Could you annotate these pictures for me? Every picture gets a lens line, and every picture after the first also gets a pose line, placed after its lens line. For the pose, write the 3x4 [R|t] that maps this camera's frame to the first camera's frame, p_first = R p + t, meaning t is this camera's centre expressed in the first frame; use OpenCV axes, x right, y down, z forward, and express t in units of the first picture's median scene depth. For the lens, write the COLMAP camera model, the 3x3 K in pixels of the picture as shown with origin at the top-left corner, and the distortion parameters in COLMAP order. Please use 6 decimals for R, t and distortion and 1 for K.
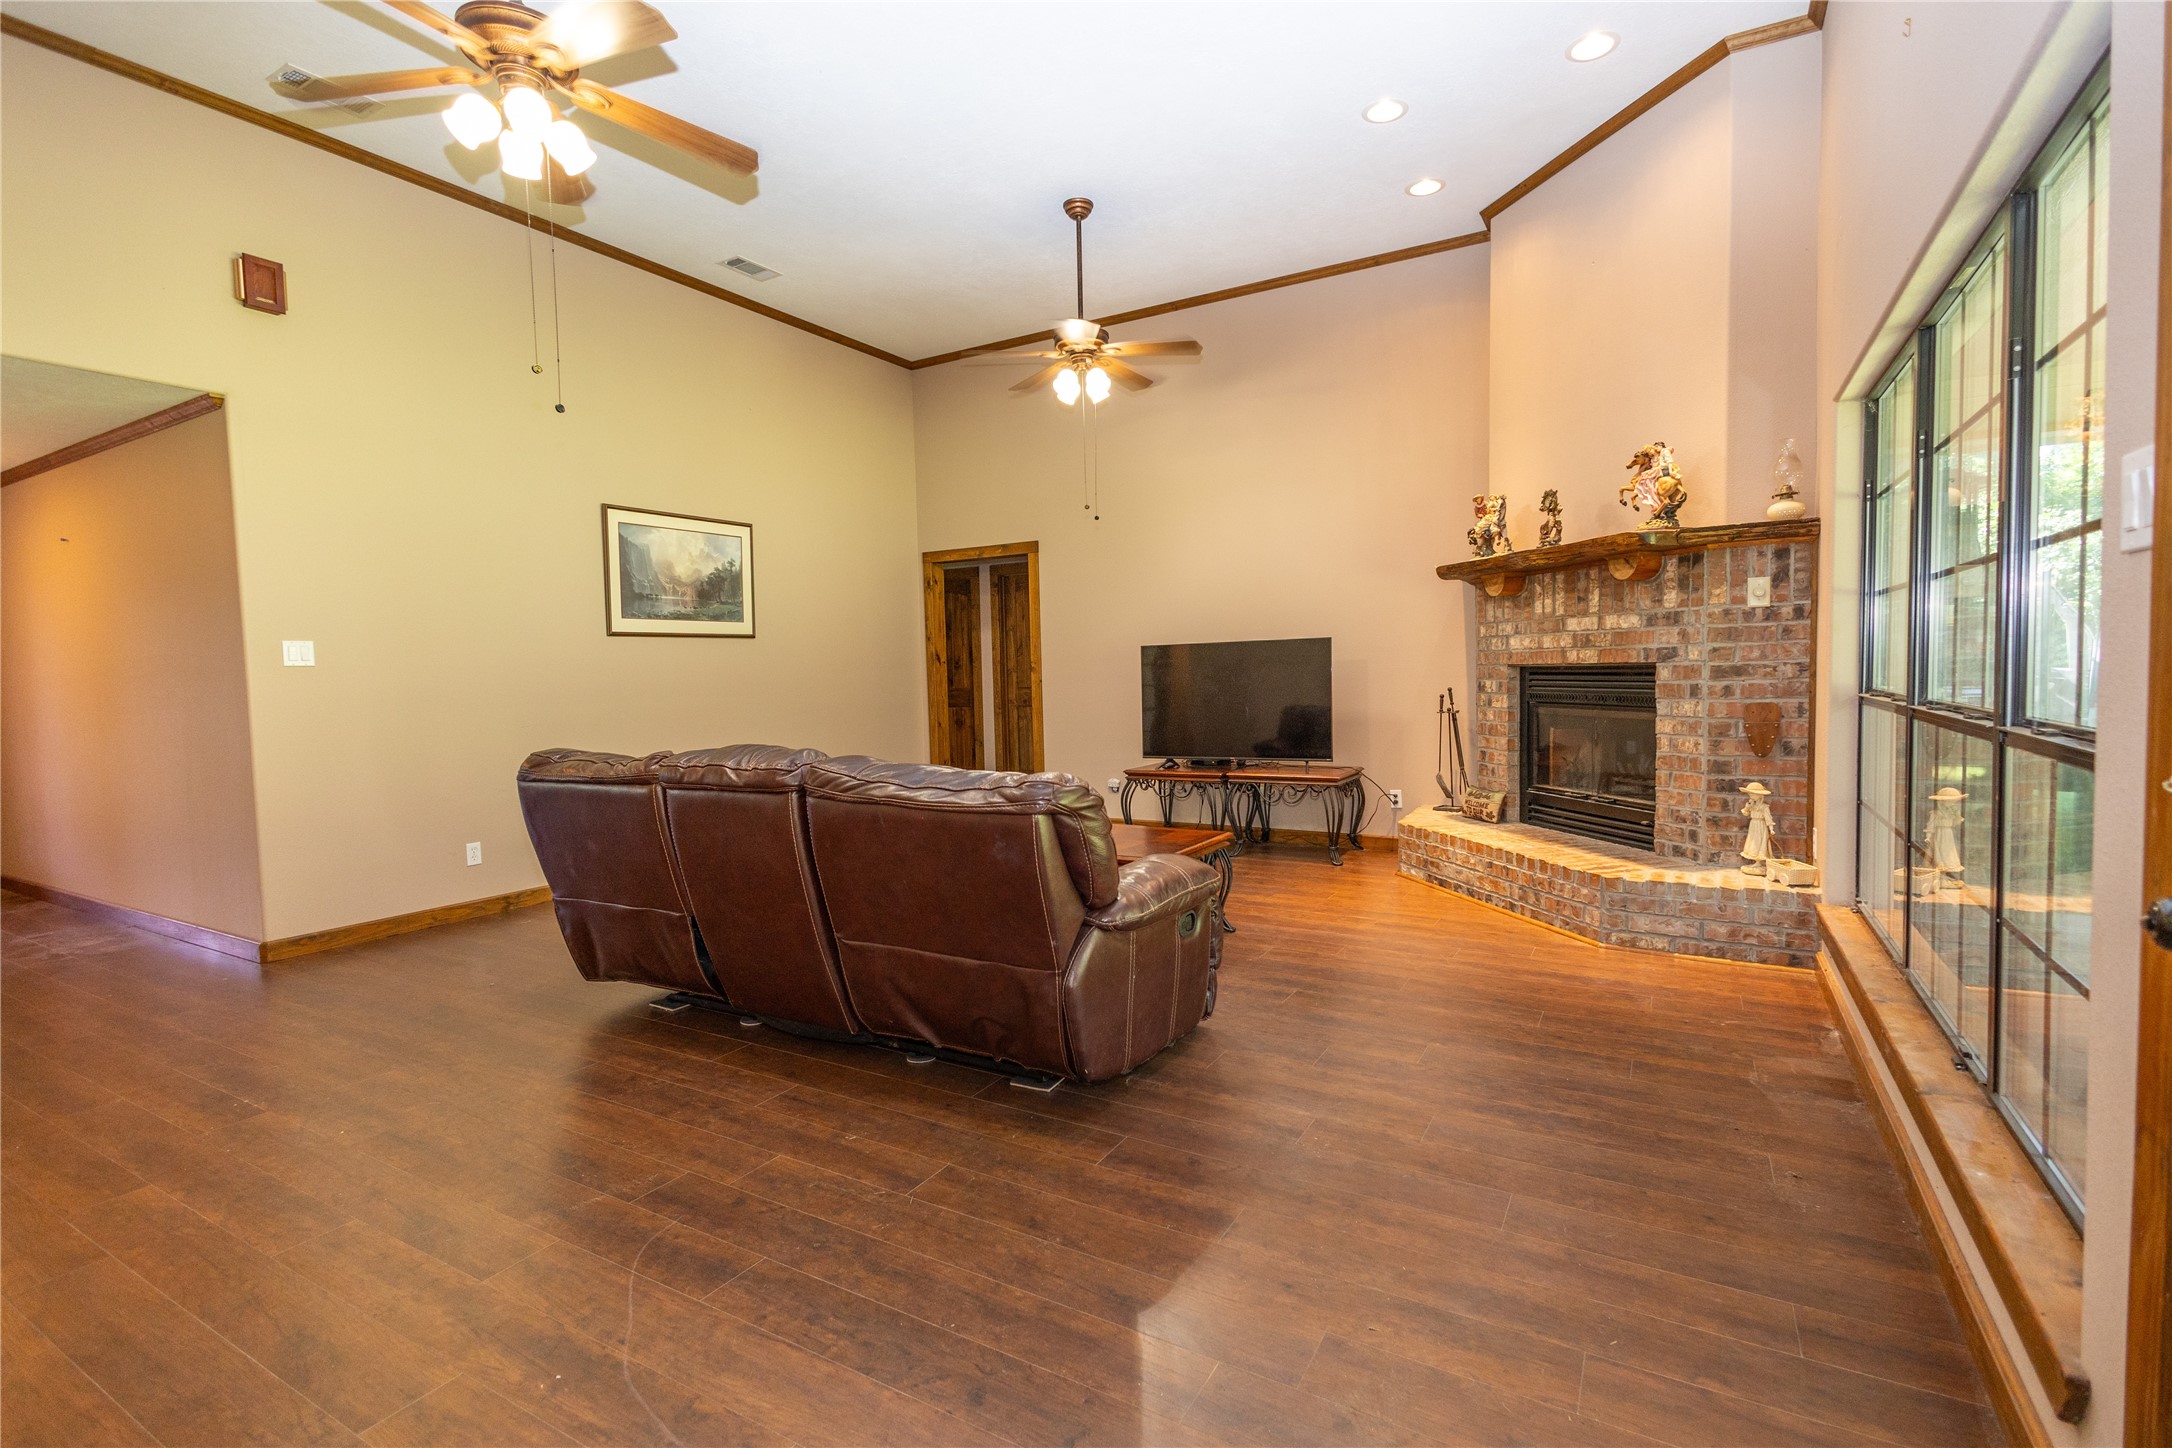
lens RADIAL K [[990.3, 0, 1086.0], [0, 990.3, 724.0], [0, 0, 1]] dist [0.004820, 0.000384]
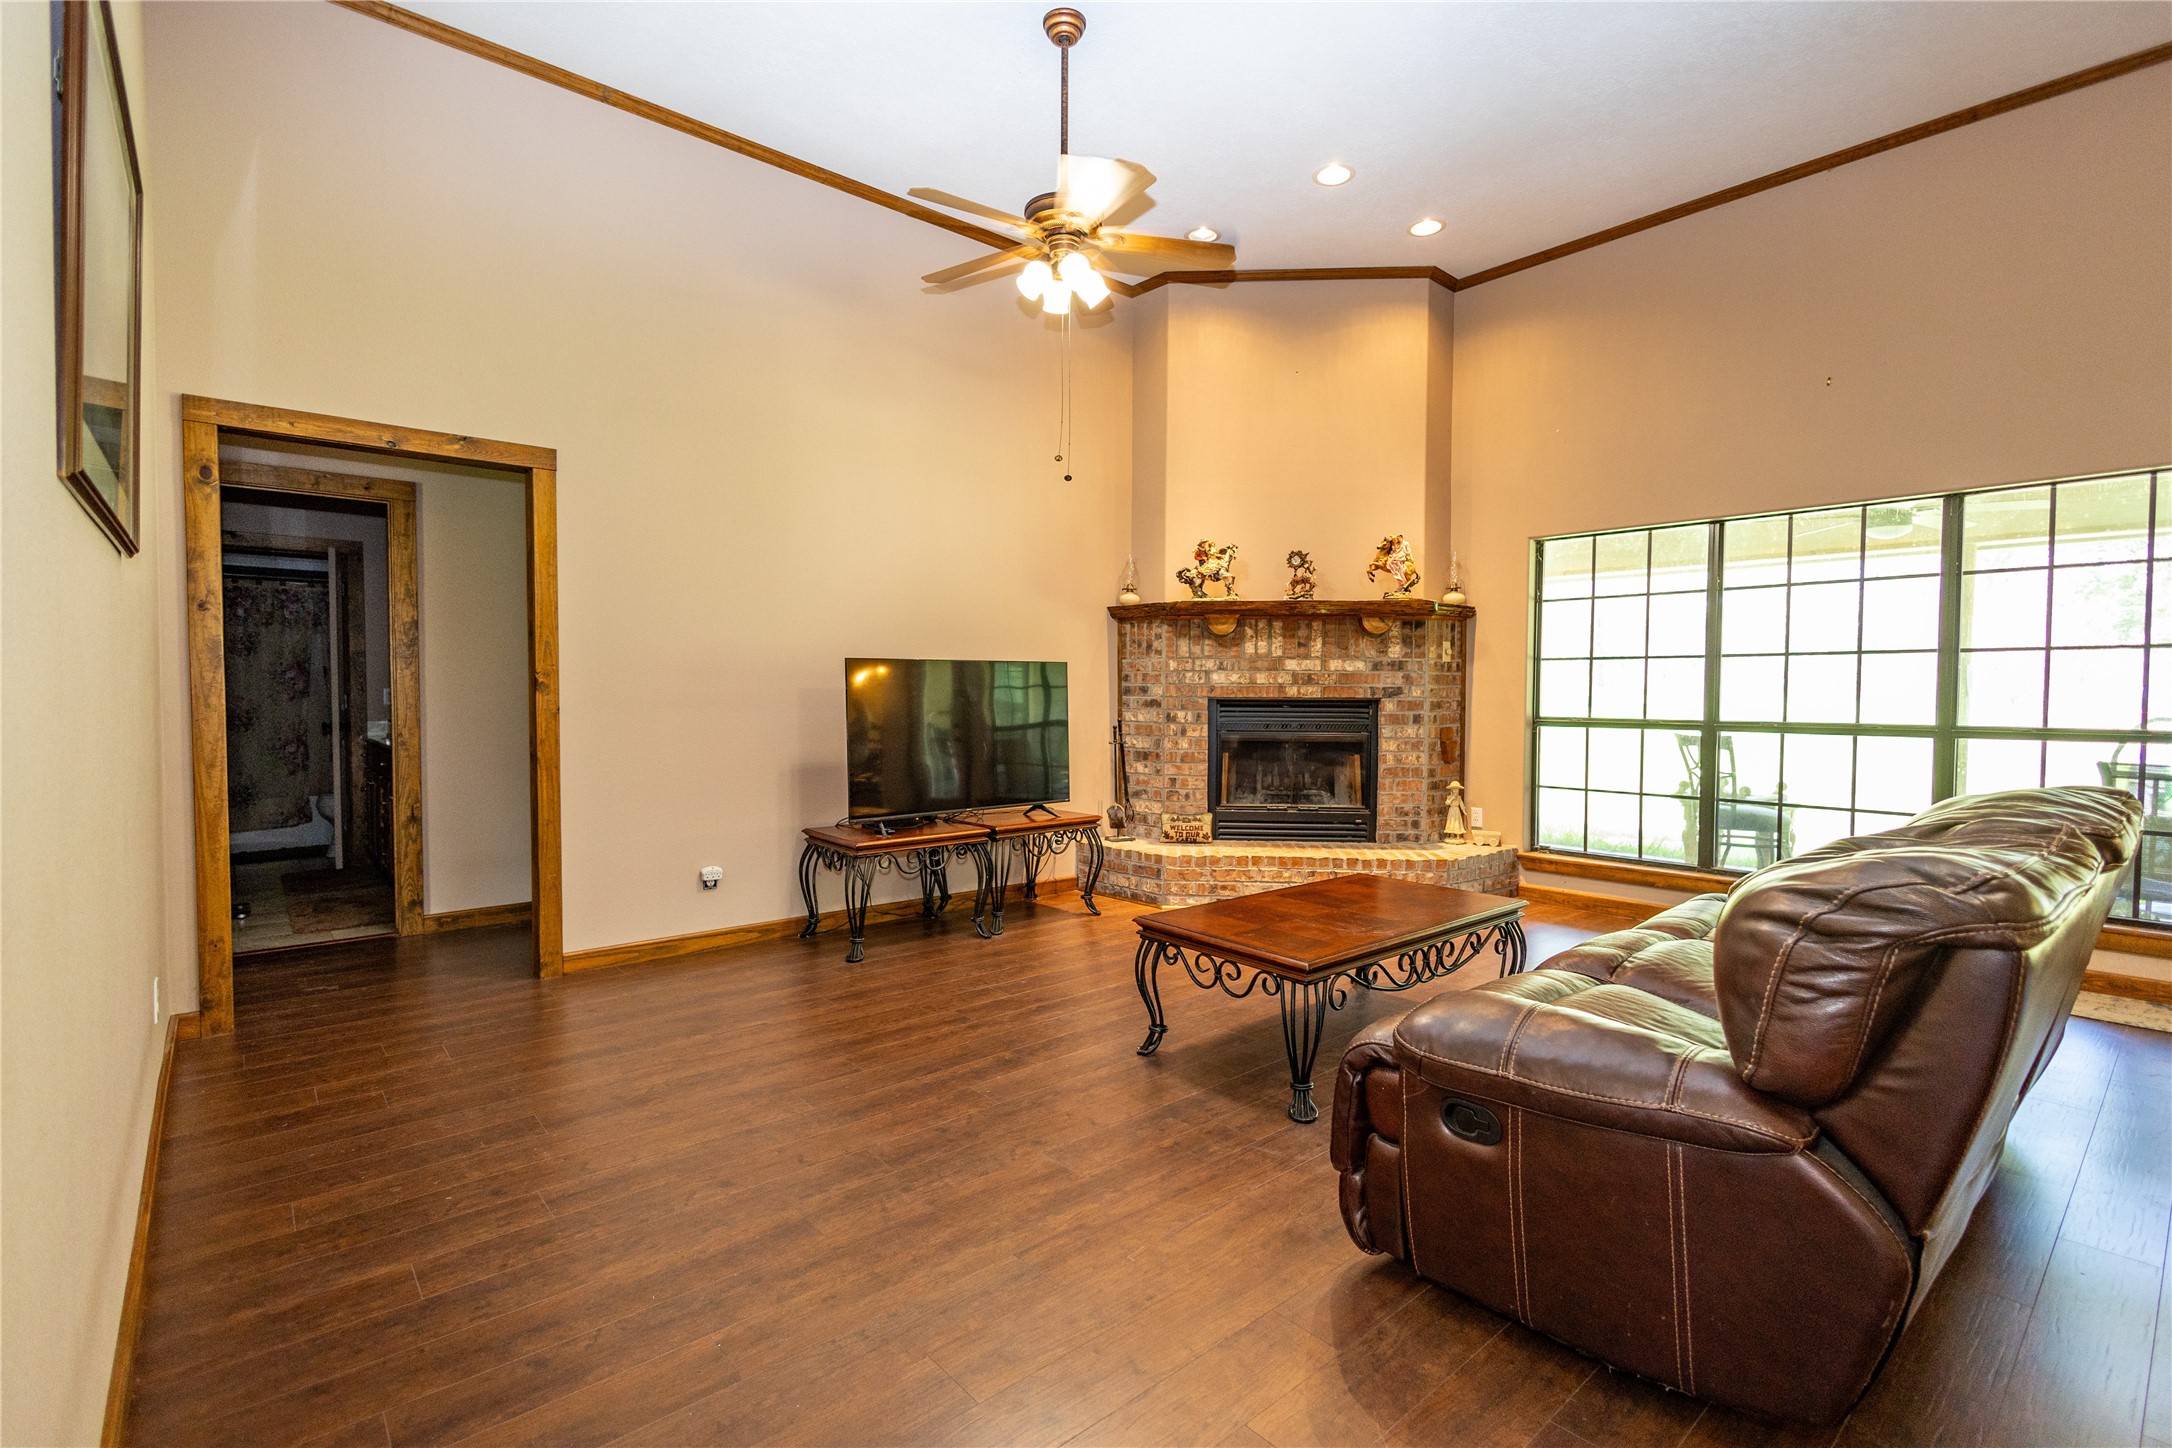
lens RADIAL K [[990.3, 0, 1086.0], [0, 990.3, 724.0], [0, 0, 1]] dist [0.004820, 0.000384]
pose [[0.311303, -0.004991, 0.950298, -0.786330], [0.040720, 0.999138, -0.008091, -0.031813], [-0.949438, 0.041215, 0.311238, 0.938042]]
